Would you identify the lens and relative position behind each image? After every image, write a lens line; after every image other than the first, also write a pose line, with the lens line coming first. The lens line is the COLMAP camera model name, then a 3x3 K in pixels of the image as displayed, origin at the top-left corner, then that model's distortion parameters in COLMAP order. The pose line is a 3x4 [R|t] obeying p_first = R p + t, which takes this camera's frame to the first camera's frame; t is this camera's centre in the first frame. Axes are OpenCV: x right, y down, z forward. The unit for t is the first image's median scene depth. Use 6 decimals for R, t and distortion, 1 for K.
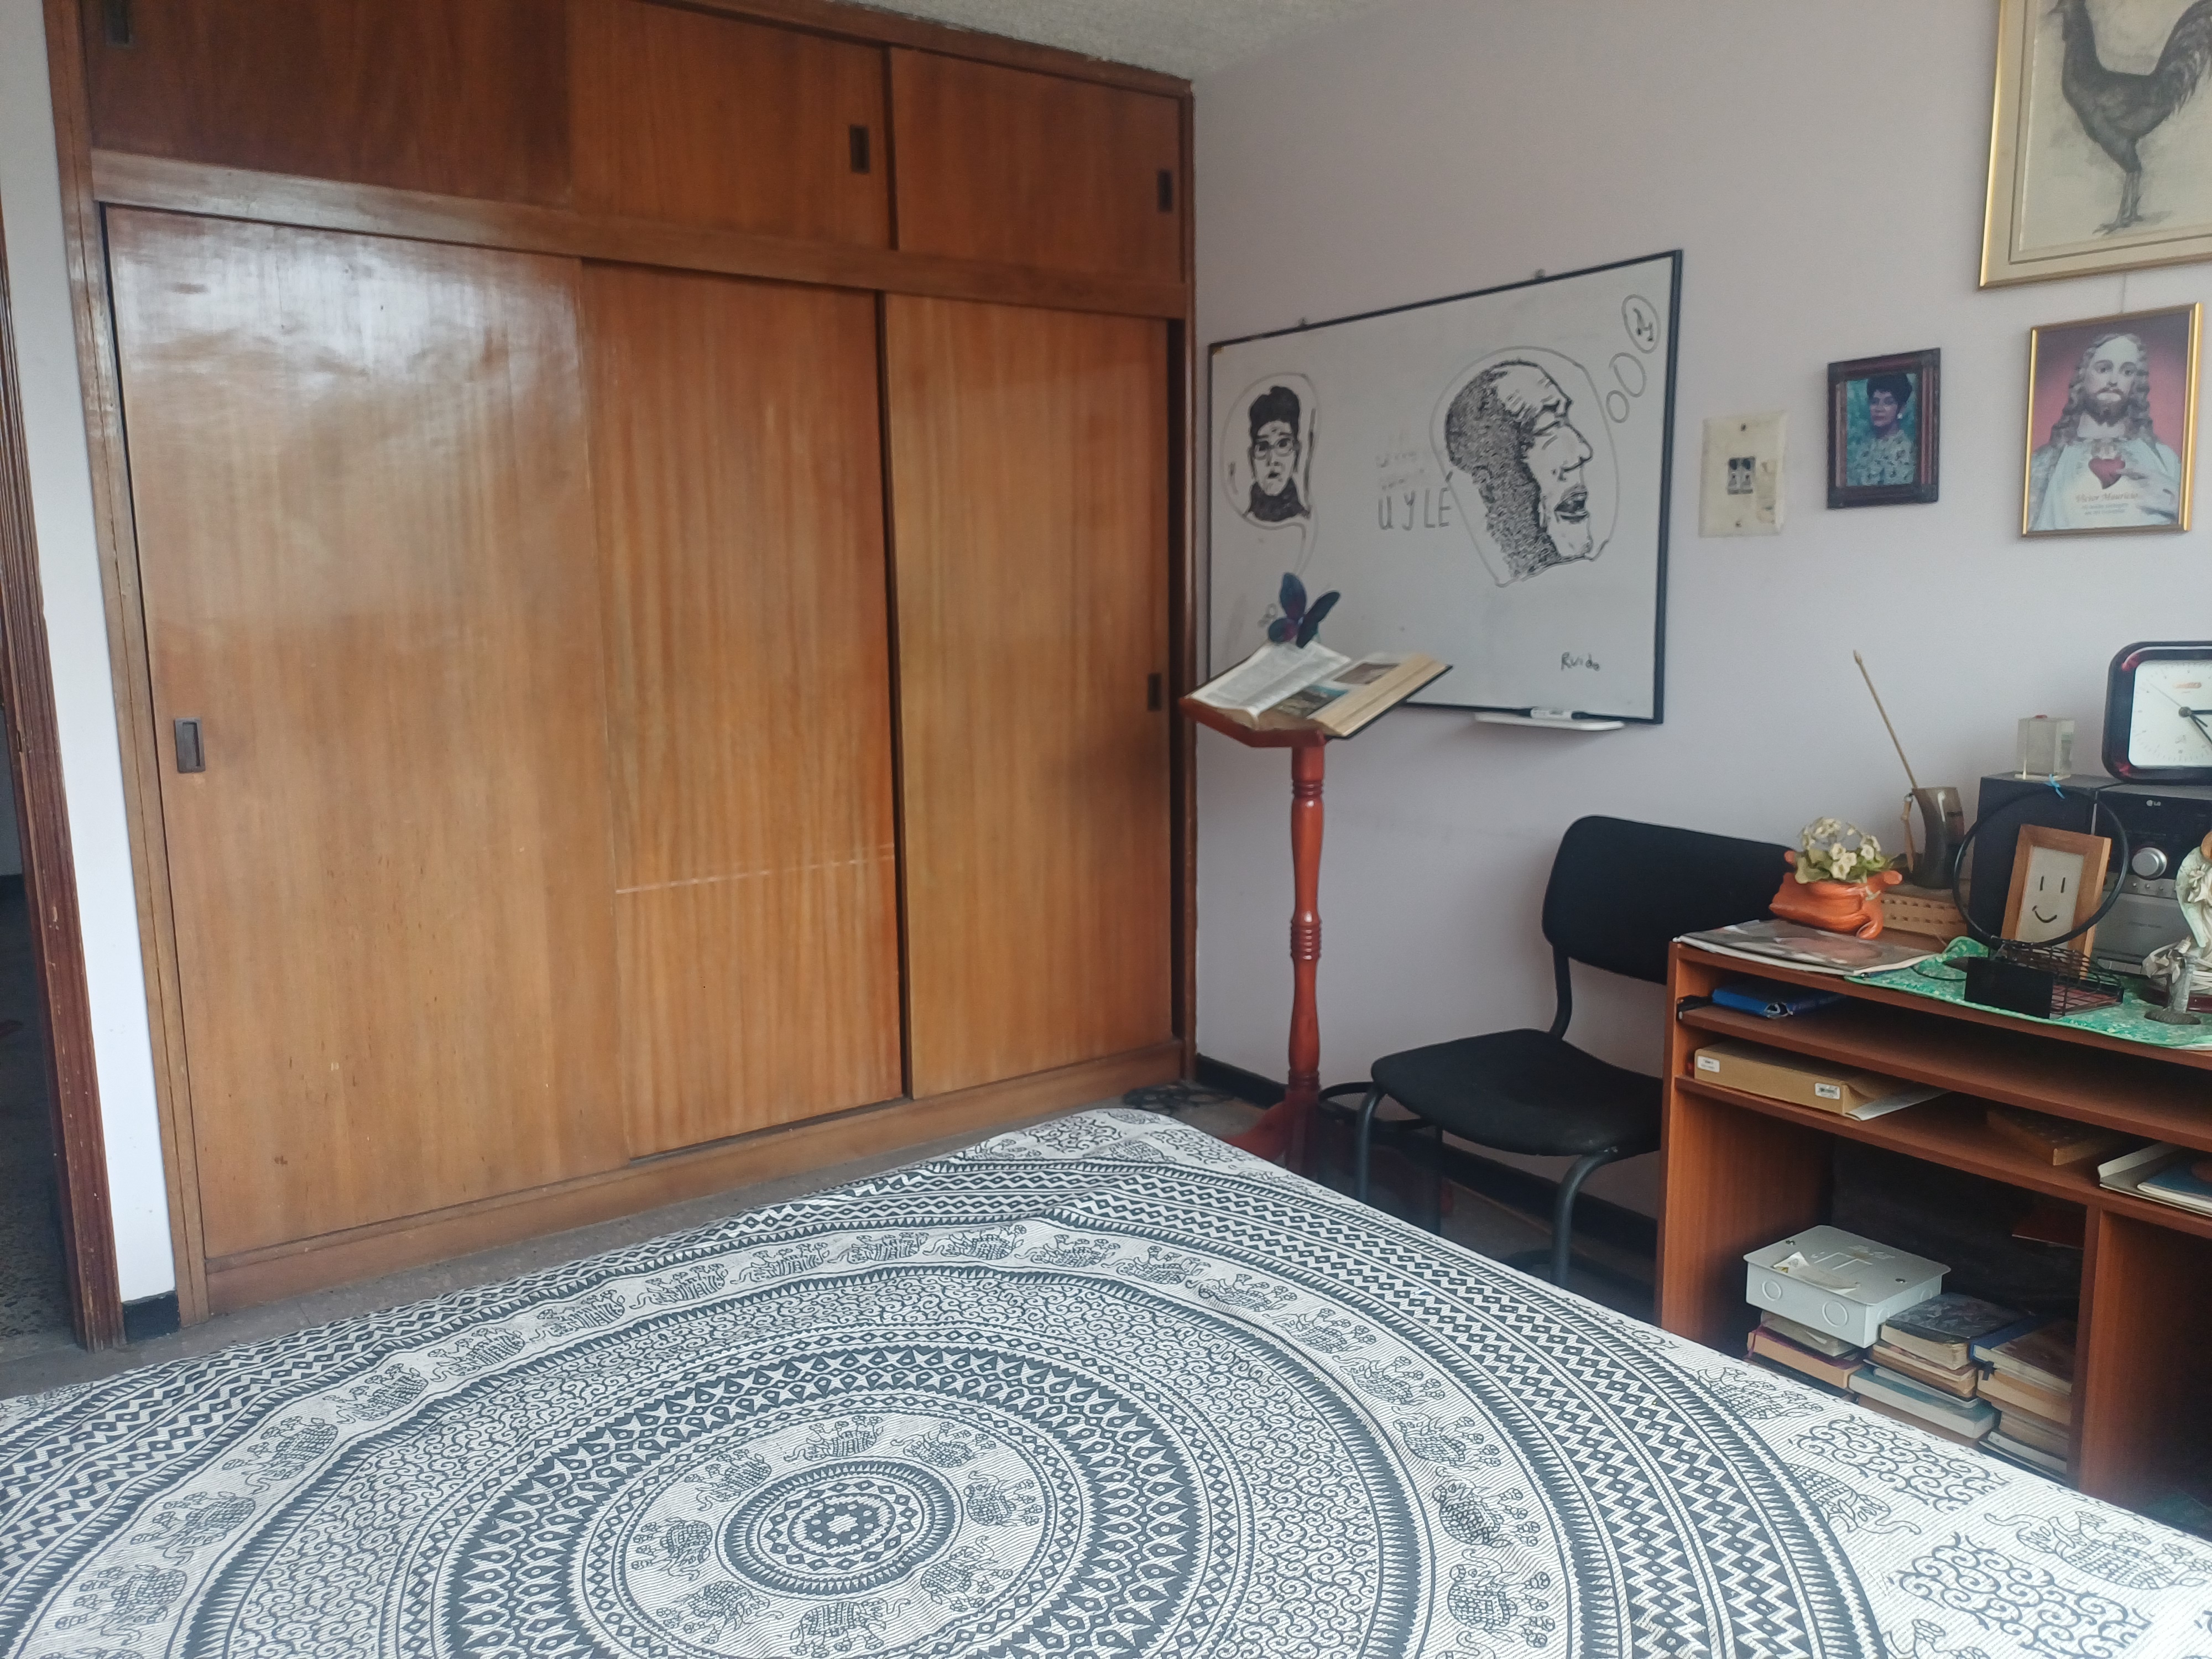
lens RADIAL K [[1602.8, 0, 1112.8], [0, 1602.8, 825.3], [0, 0, 1]] dist [0.108821, -0.148166]
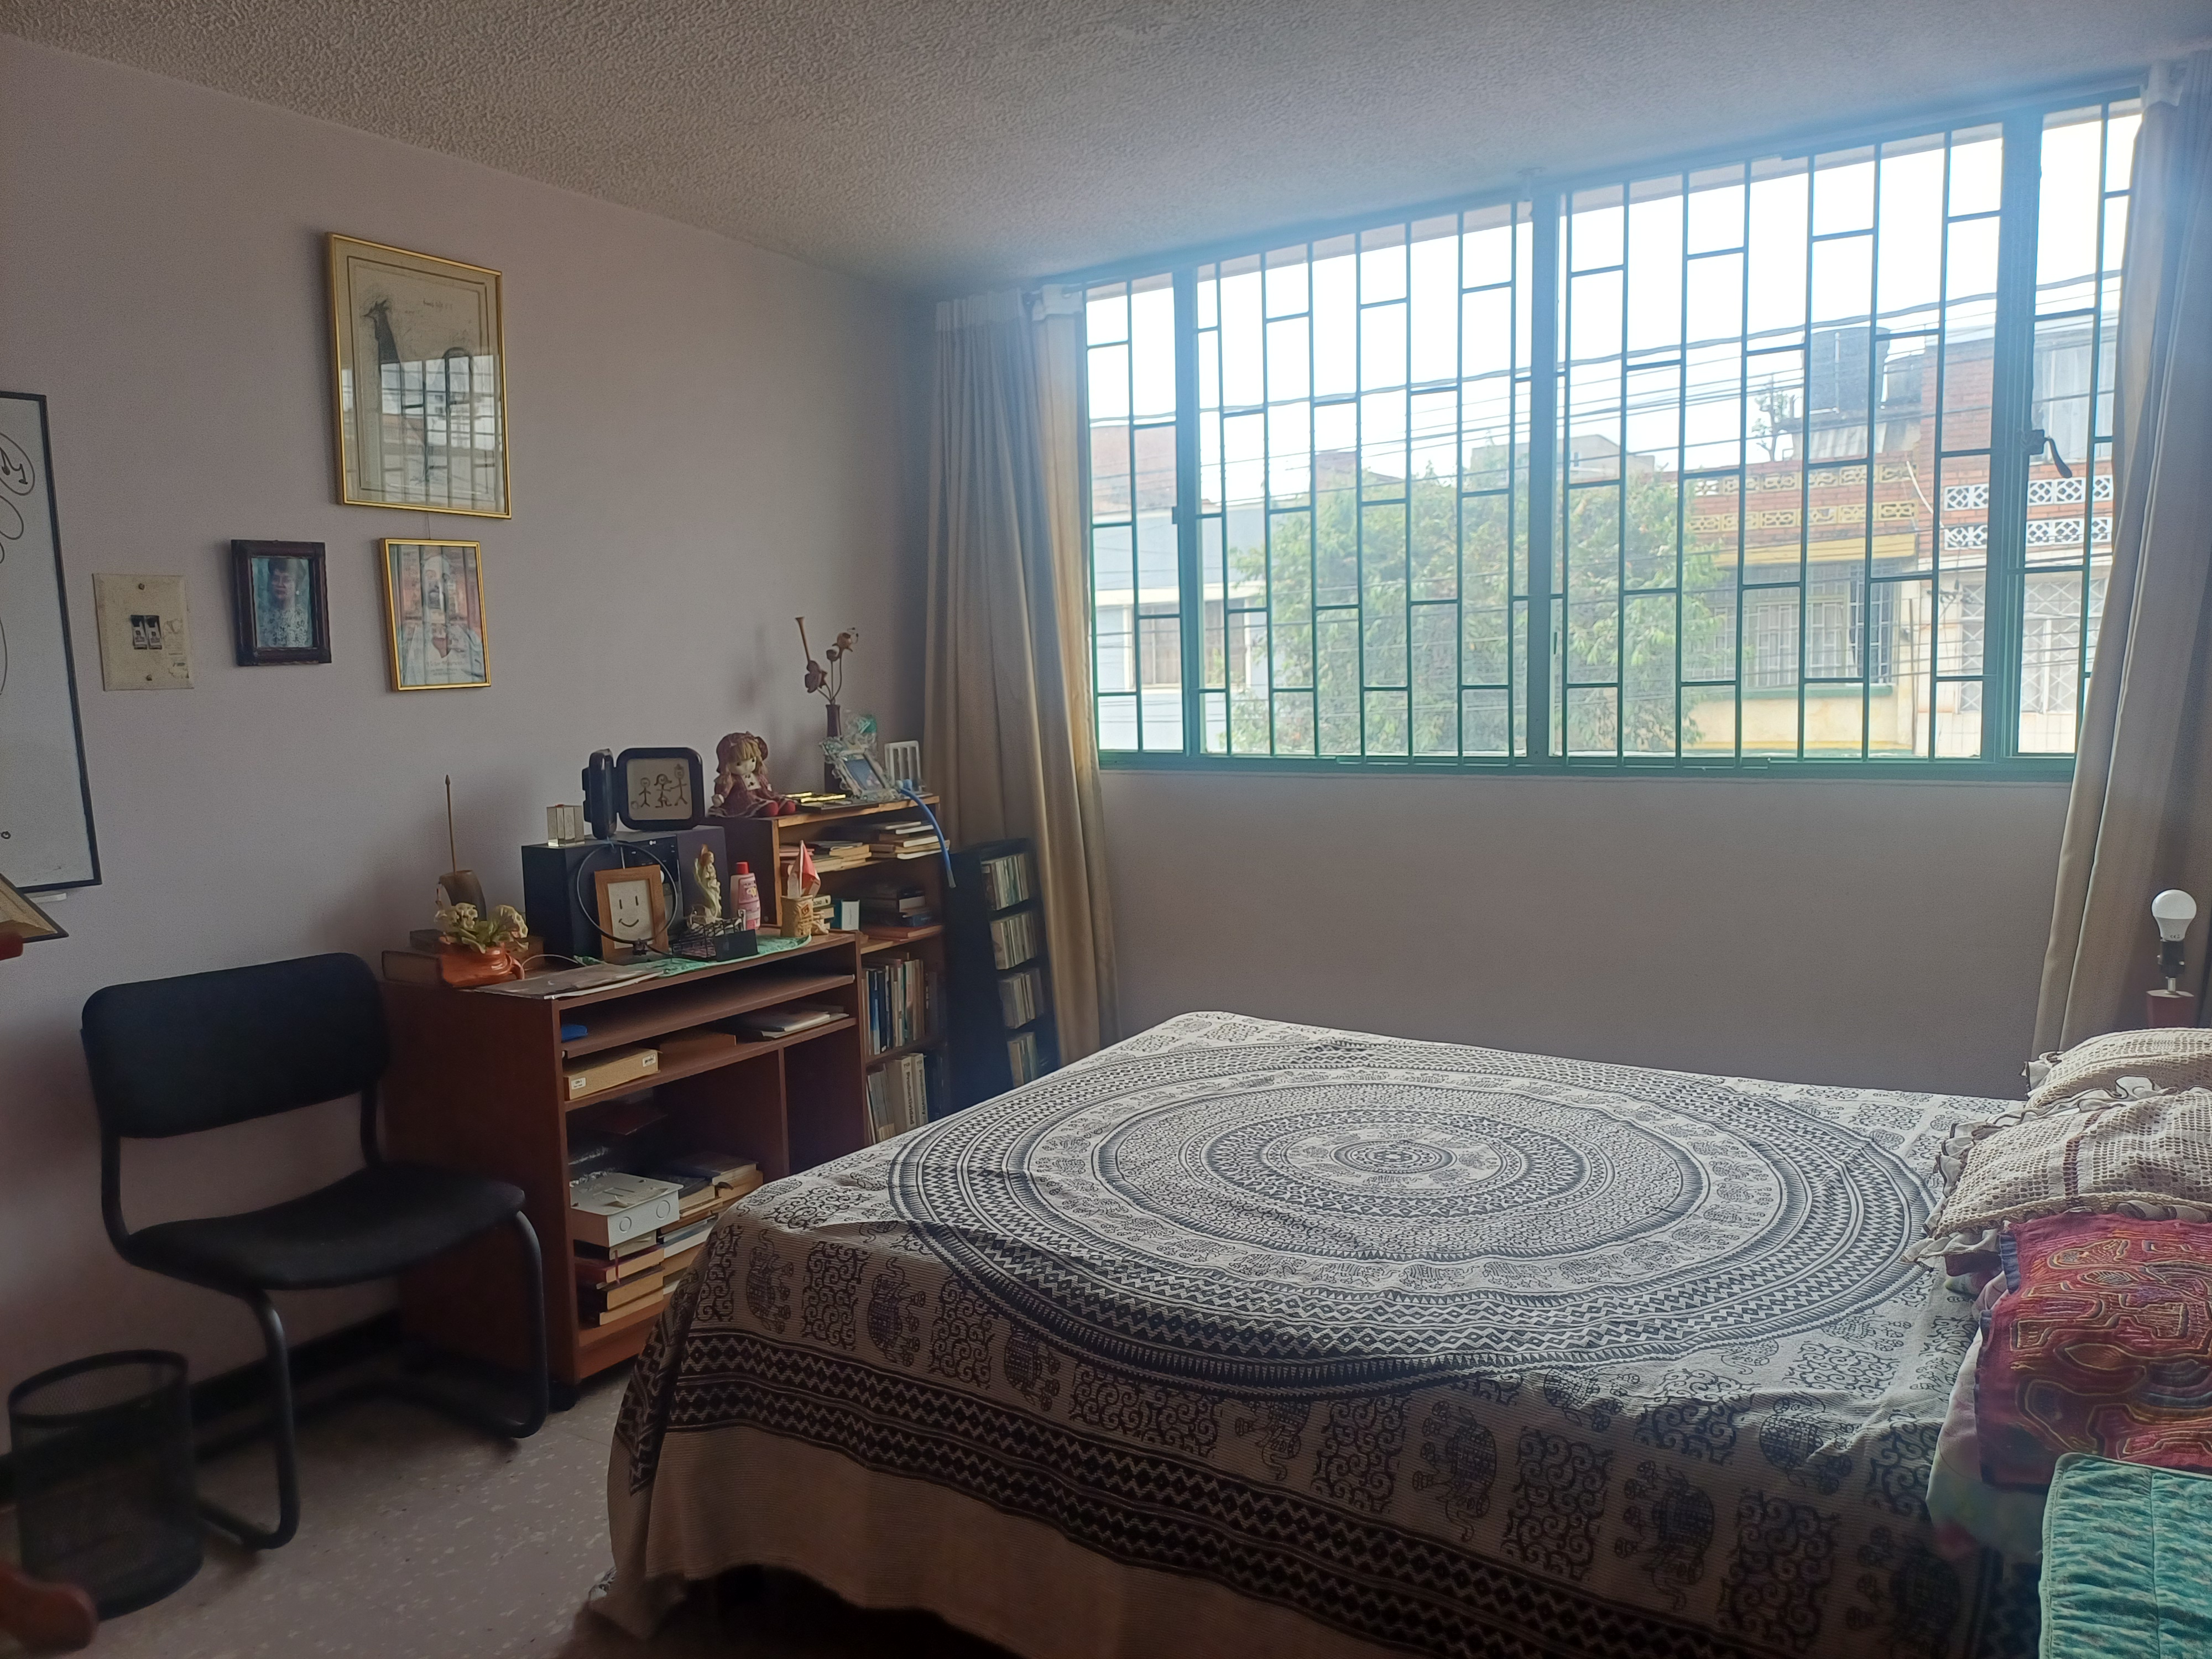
lens RADIAL K [[1602.8, 0, 1112.8], [0, 1602.8, 825.3], [0, 0, 1]] dist [0.108821, -0.148166]
pose [[-0.350108, -0.067420, 0.934280, -0.945797], [0.178770, 0.974264, 0.137297, -0.152065], [-0.919492, 0.215090, -0.329045, 0.951865]]
